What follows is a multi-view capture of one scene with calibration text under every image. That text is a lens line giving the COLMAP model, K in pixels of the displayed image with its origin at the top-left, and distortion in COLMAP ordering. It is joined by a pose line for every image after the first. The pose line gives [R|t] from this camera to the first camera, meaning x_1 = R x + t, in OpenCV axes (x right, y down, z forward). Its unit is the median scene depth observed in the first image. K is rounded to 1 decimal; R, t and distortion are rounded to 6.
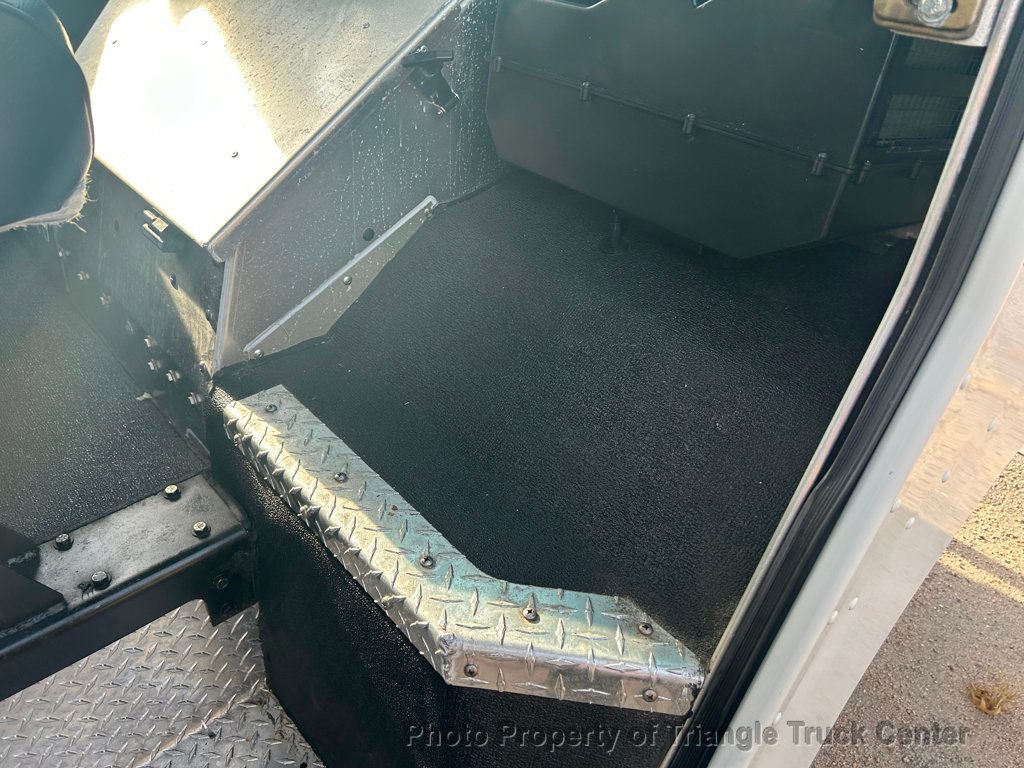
lens RADIAL K [[778.9, 0, 507.7], [0, 778.9, 384.2], [0, 0, 1]] dist [0.014584, -0.000760]
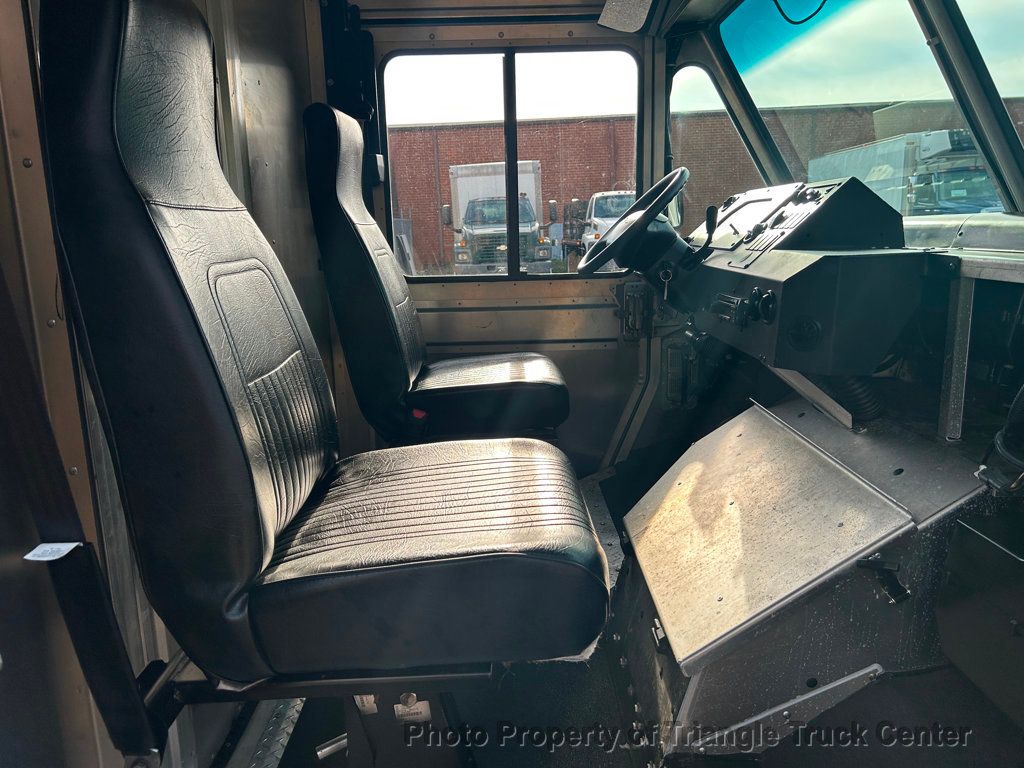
lens RADIAL K [[778.9, 0, 507.7], [0, 778.9, 384.2], [0, 0, 1]] dist [0.014584, -0.000760]
pose [[0.750036, 0.068935, -0.657795, 0.244029], [-0.325190, 0.904474, -0.276004, -0.123491], [0.575932, 0.420921, 0.700805, -0.342392]]
